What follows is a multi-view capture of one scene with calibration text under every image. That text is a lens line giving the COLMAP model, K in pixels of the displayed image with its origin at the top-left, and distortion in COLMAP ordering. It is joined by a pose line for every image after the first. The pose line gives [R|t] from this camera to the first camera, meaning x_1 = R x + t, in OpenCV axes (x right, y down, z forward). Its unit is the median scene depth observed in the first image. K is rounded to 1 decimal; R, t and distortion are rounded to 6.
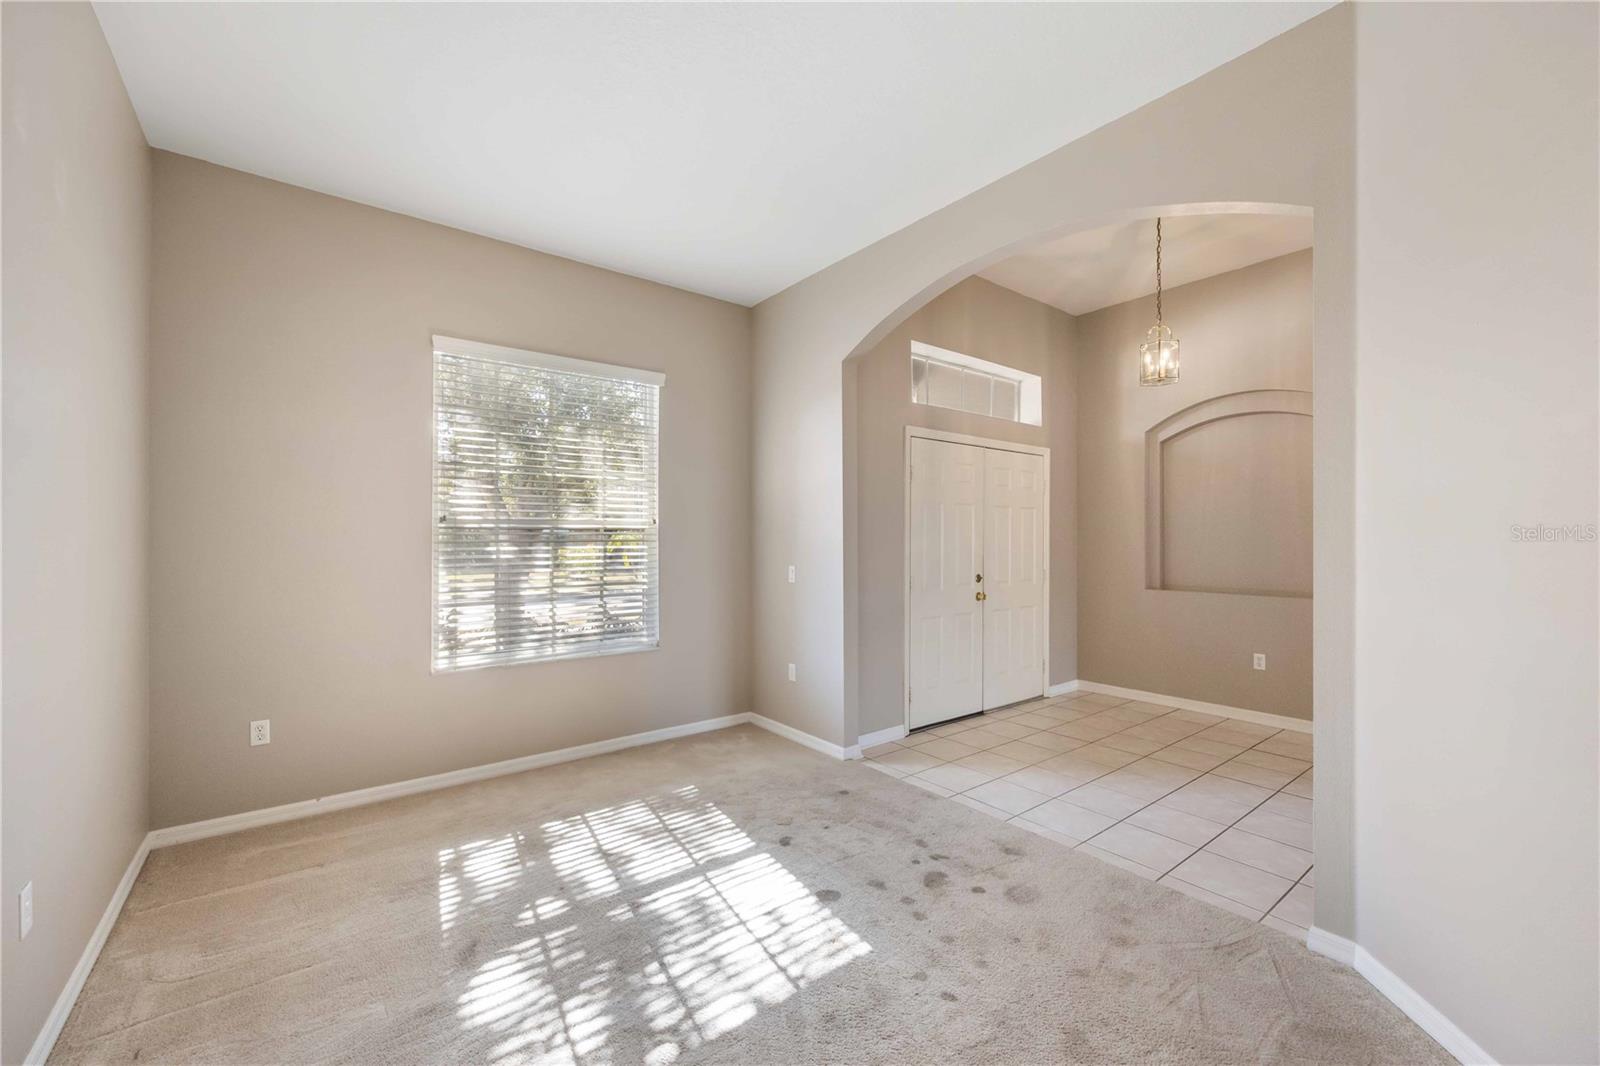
lens RADIAL K [[649.8, 0, 795.5], [0, 649.8, 539.2], [0, 0, 1]] dist [-0.004284, 0.001121]
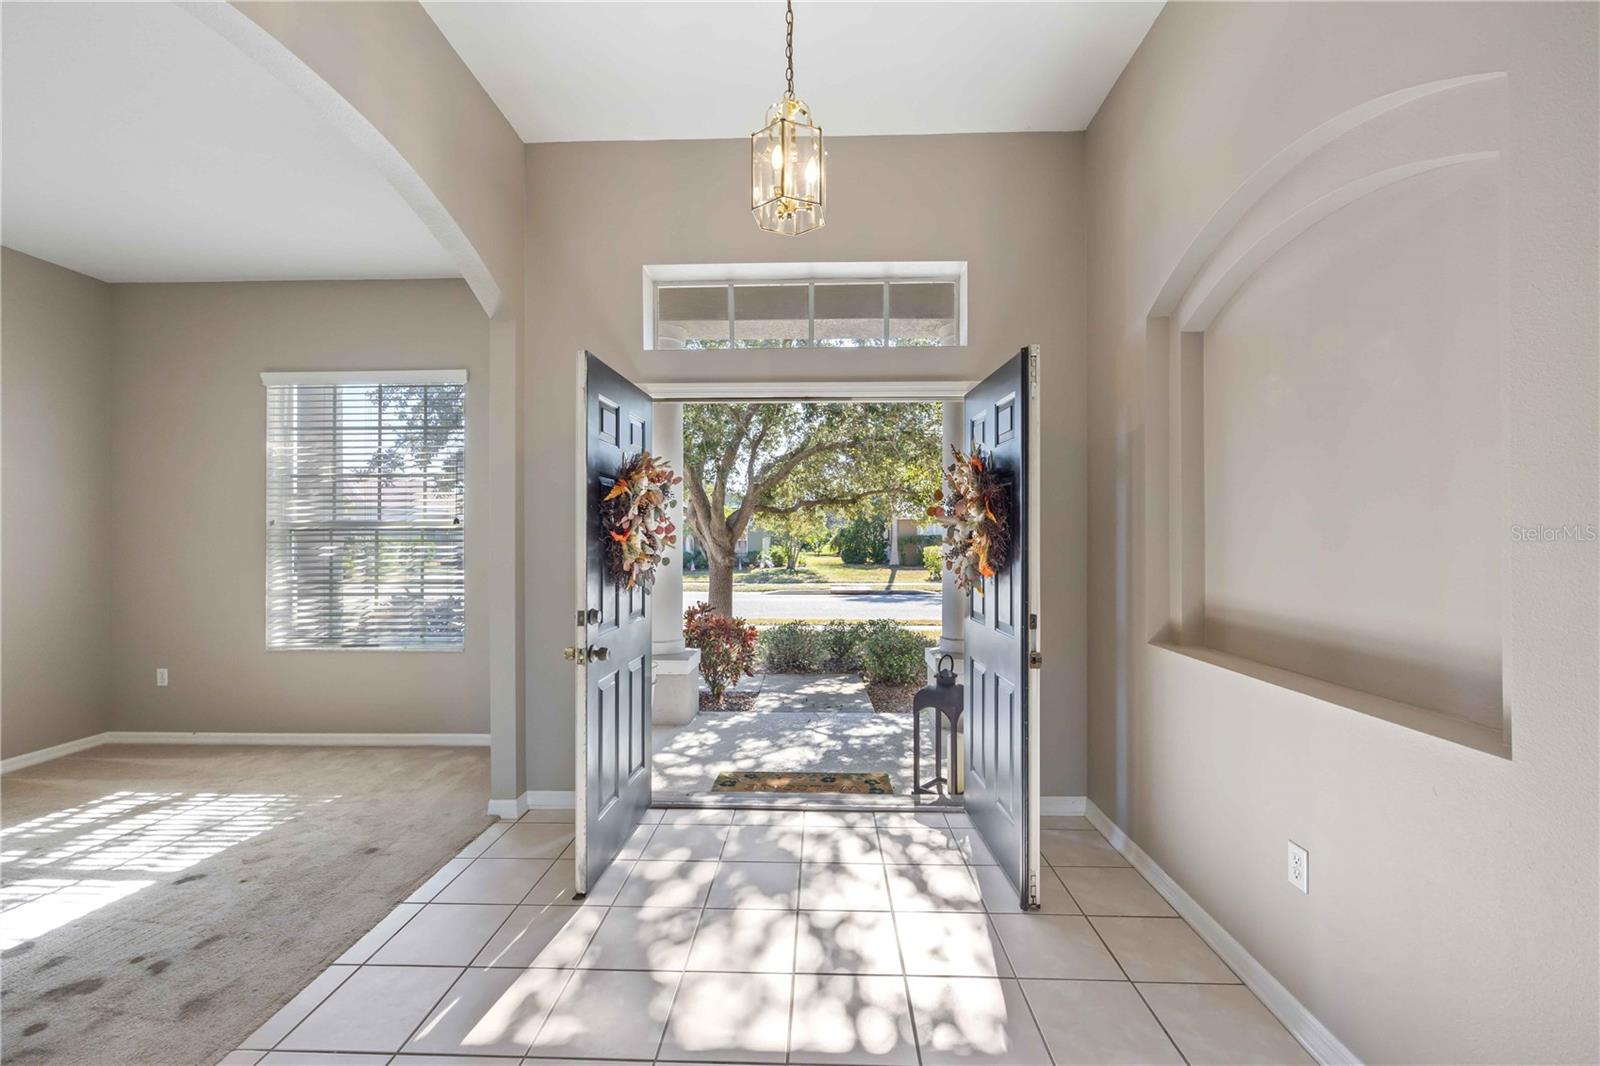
lens RADIAL K [[649.8, 0, 797.4], [0, 649.8, 535.7], [0, 0, 1]] dist [-0.004284, 0.001121]
pose [[0.760136, -0.007267, -0.649723, 1.140908], [0.003718, 0.999970, -0.006834, 0.005178], [0.649753, 0.002779, 0.760140, 0.825814]]
